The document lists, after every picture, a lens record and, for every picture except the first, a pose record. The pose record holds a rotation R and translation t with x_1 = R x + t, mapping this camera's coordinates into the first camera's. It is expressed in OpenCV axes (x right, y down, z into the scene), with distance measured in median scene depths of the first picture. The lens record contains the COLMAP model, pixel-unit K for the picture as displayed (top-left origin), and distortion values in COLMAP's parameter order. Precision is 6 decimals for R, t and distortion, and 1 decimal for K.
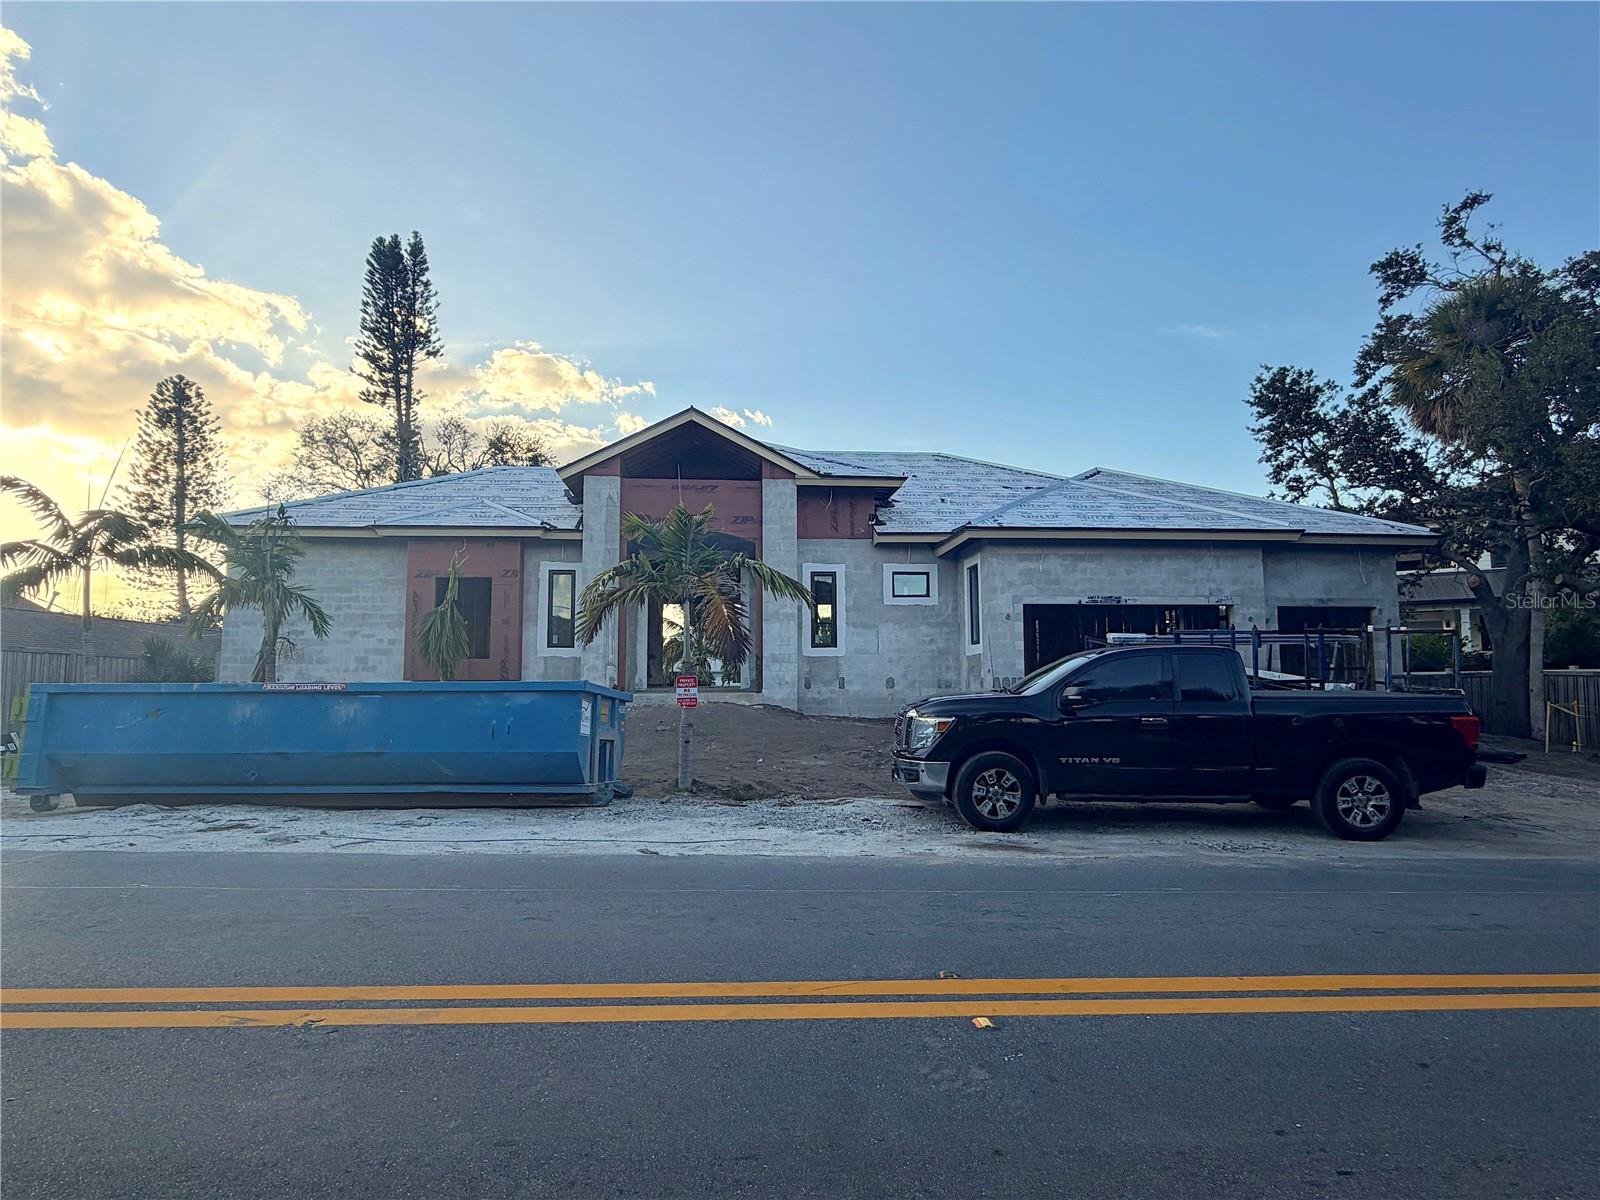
lens RADIAL K [[885.3, 0, 800.0], [0, 885.3, 600.0], [0, 0, 1]] dist [0.000952, 0.000059]
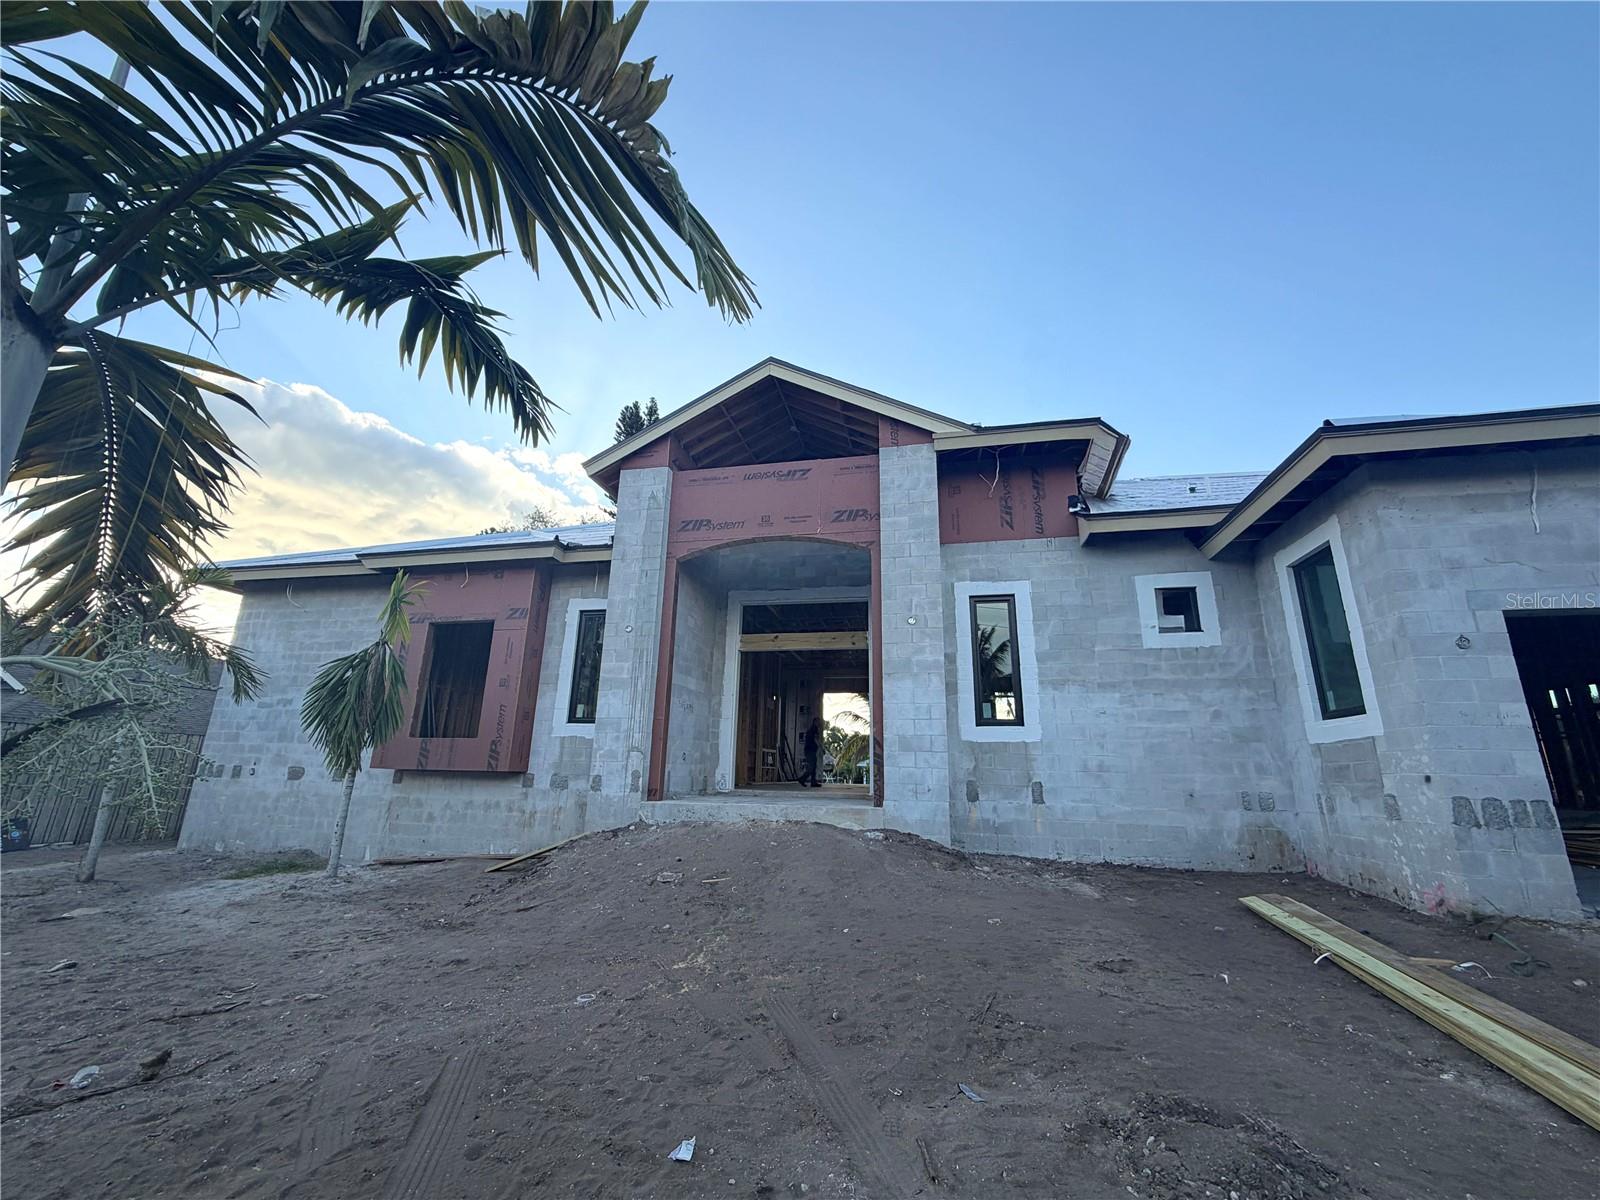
lens RADIAL K [[635.0, 0, 794.3], [0, 635.0, 601.1], [0, 0, 1]] dist [-0.000527, 0.000646]
pose [[0.949893, -0.056203, -0.307480, 0.032178], [0.002056, 0.984804, -0.173655, 0.046258], [0.312568, 0.164321, 0.935575, 0.582510]]
